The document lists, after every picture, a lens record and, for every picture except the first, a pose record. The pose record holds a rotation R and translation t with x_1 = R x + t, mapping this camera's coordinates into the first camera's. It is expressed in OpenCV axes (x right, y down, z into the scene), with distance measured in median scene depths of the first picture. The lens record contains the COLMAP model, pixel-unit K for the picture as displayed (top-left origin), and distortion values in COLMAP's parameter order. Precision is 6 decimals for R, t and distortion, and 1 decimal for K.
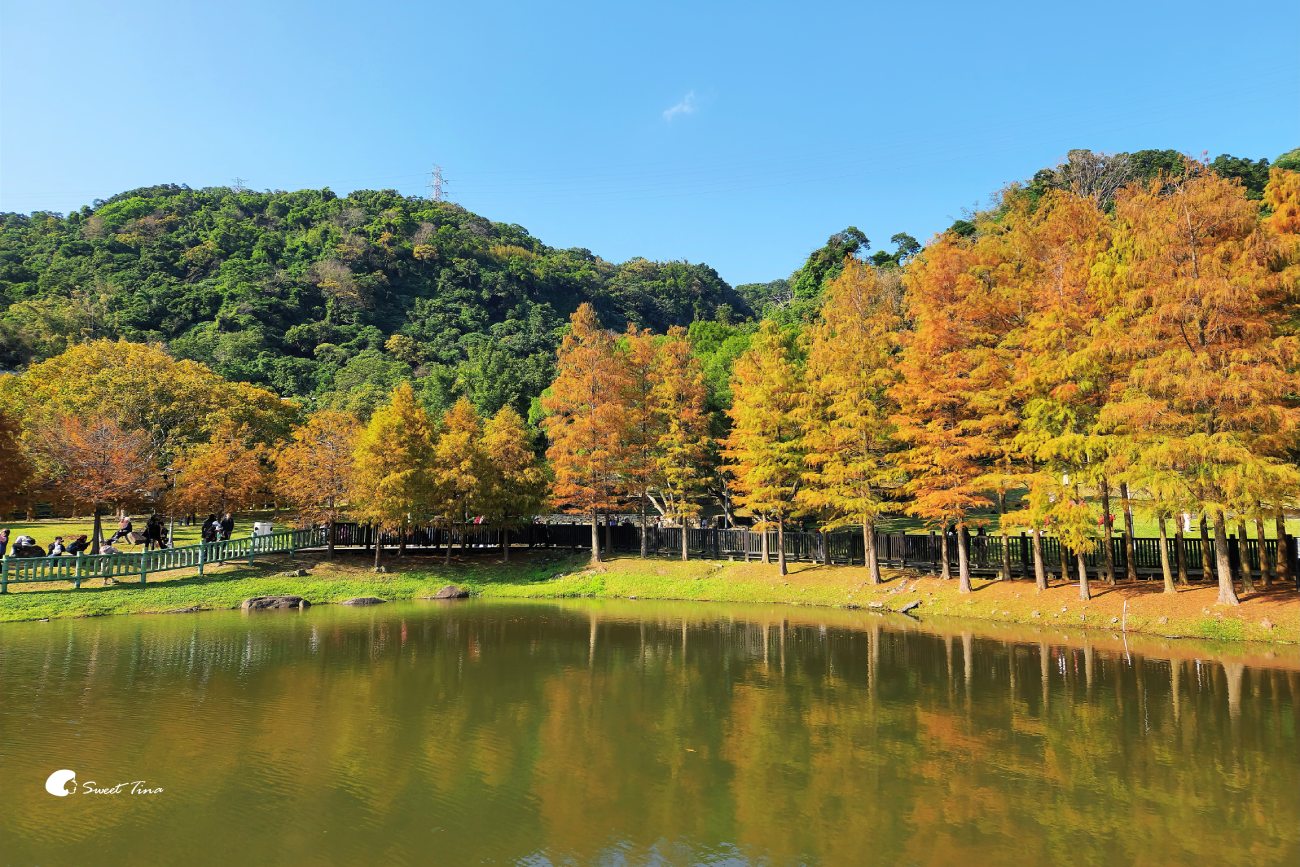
lens RADIAL K [[874.4, 0, 630.0], [0, 874.4, 432.8], [0, 0, 1]] dist [0.095996, -0.072568]
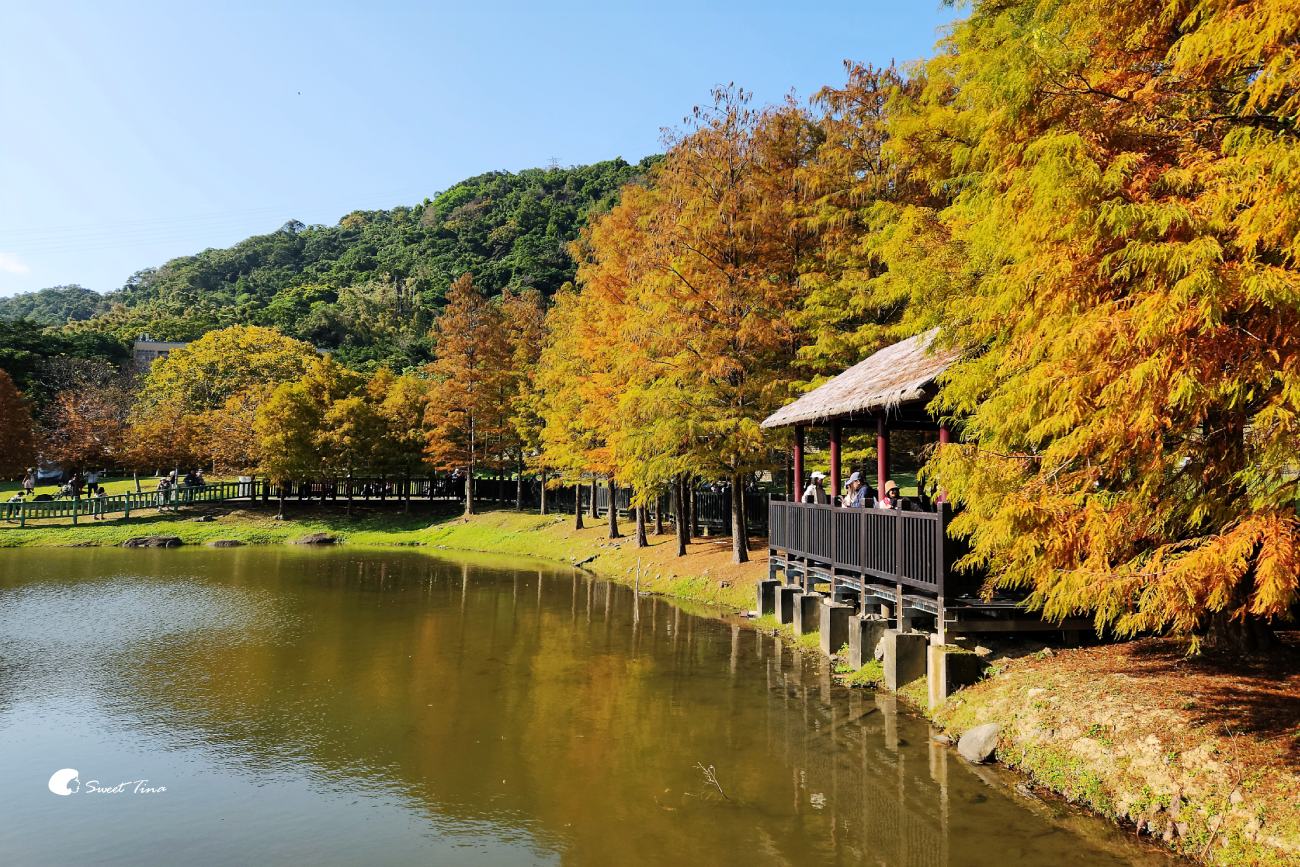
lens RADIAL K [[874.4, 0, 630.0], [0, 874.4, 432.8], [0, 0, 1]] dist [0.095996, -0.072568]
pose [[0.946443, -0.012611, -0.322624, 0.499764], [0.029555, 0.998426, 0.047674, 0.001329], [0.321515, -0.054656, 0.945326, 0.046603]]
